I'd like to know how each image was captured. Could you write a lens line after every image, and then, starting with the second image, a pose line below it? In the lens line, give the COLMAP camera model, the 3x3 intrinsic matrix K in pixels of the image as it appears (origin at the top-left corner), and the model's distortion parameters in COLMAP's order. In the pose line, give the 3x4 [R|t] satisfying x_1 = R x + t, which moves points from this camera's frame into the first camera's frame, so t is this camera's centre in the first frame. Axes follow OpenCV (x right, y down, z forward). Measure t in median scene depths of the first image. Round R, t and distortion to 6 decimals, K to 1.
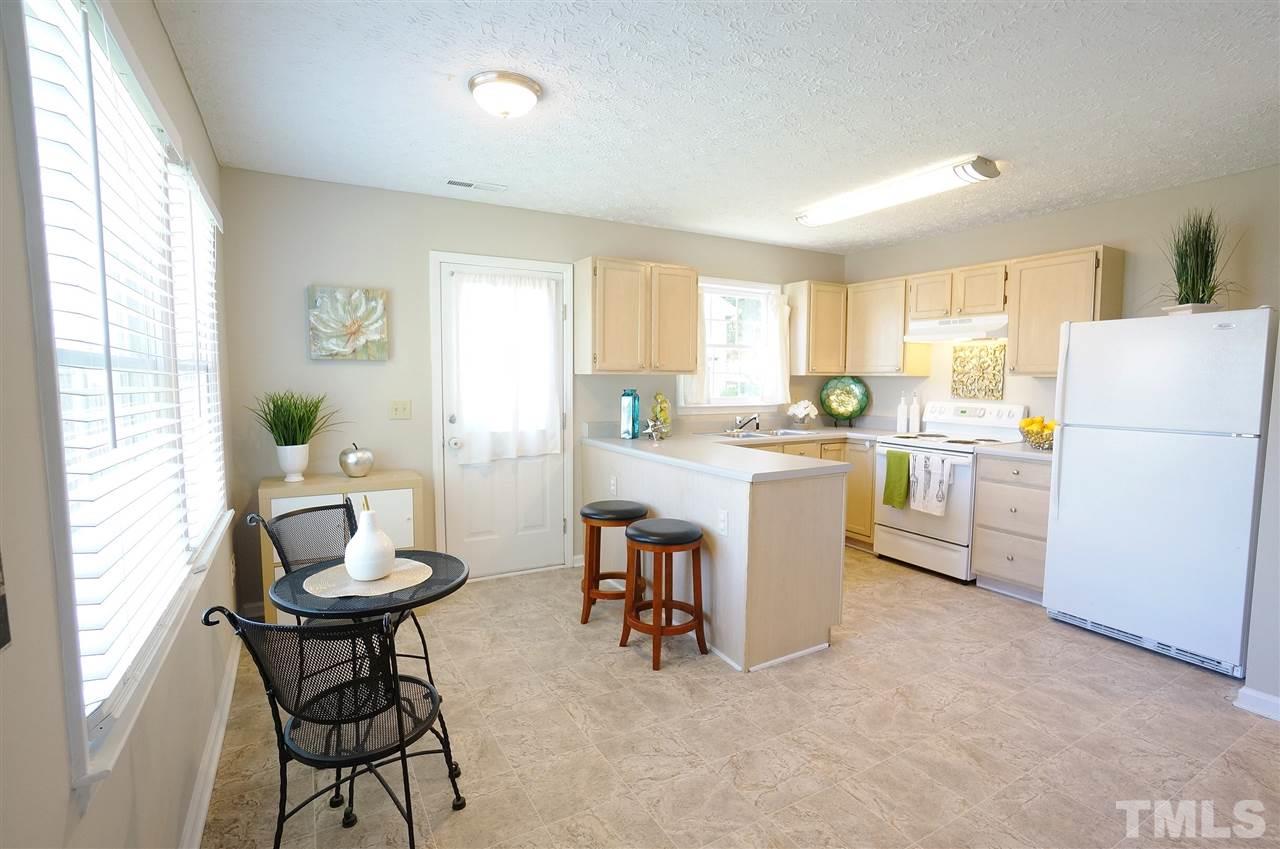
lens RADIAL K [[601.9, 0, 645.9], [0, 601.9, 428.3], [0, 0, 1]] dist [-0.052937, 0.021629]
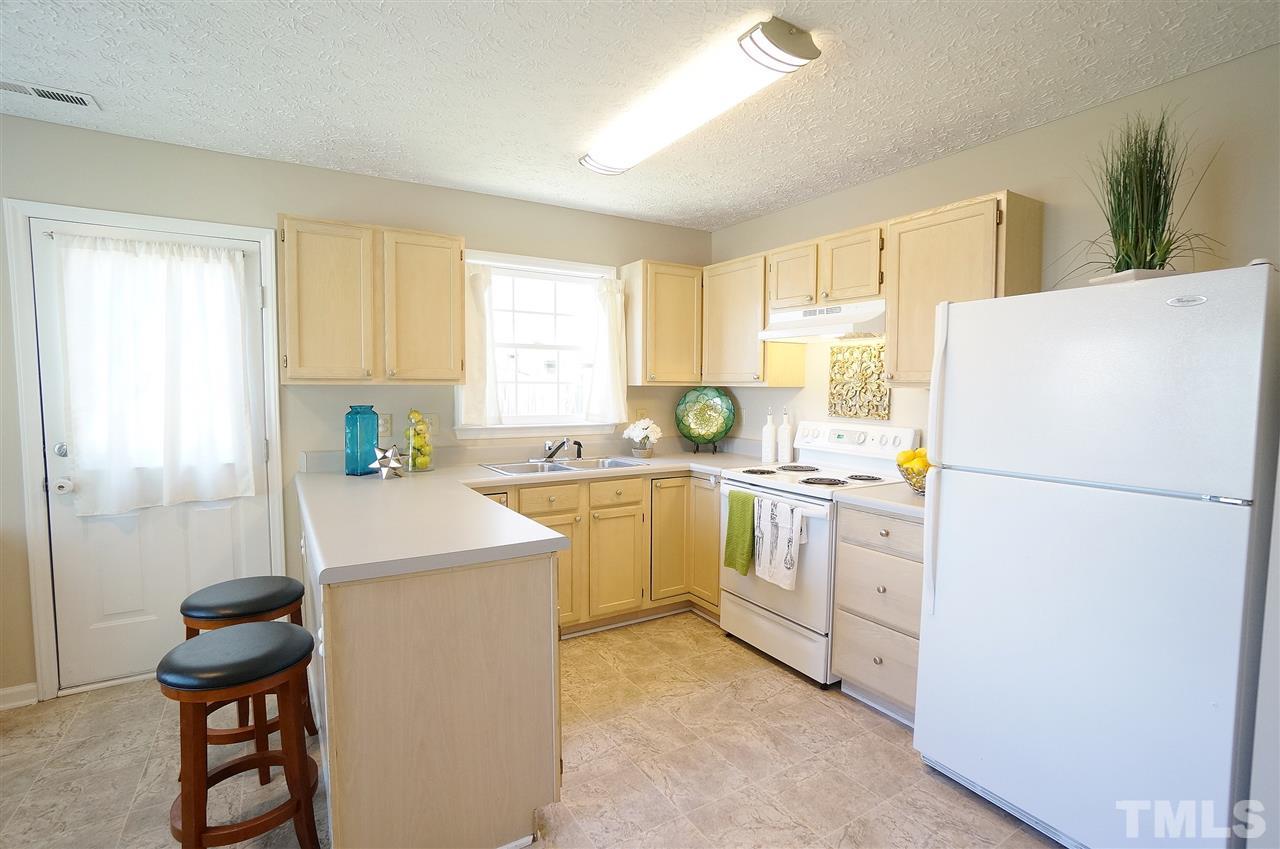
lens RADIAL K [[601.9, 0, 645.9], [0, 601.9, 428.3], [0, 0, 1]] dist [-0.052937, 0.021629]
pose [[0.999502, 0.001092, 0.031543, 0.297913], [-0.000650, 0.999901, -0.014028, -0.029457], [-0.031555, 0.014001, 0.999404, 0.299361]]
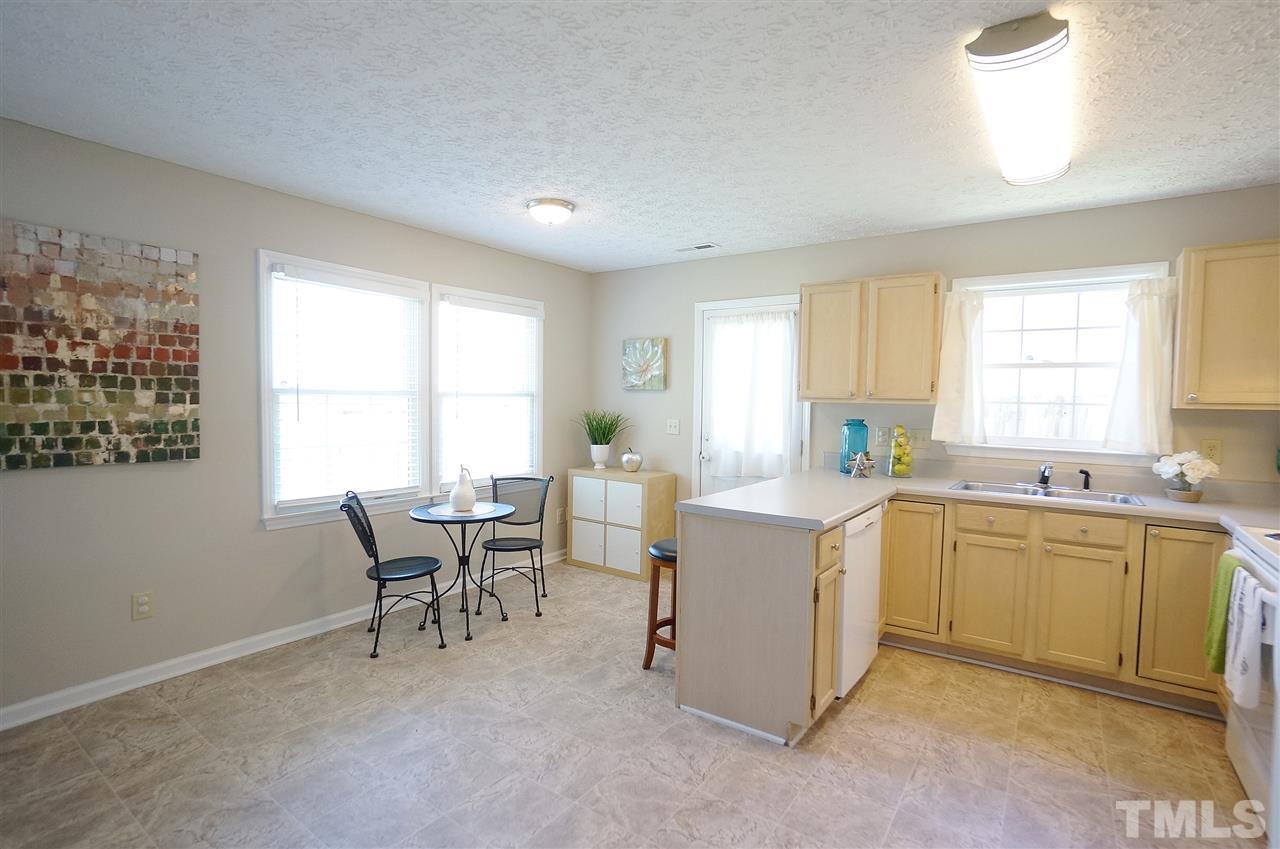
lens RADIAL K [[601.9, 0, 645.9], [0, 601.9, 428.3], [0, 0, 1]] dist [-0.052937, 0.021629]
pose [[0.420505, 0.048718, -0.905981, 0.686220], [-0.090174, 0.995857, 0.011697, -0.034403], [0.902798, 0.076777, 0.423156, 0.346509]]
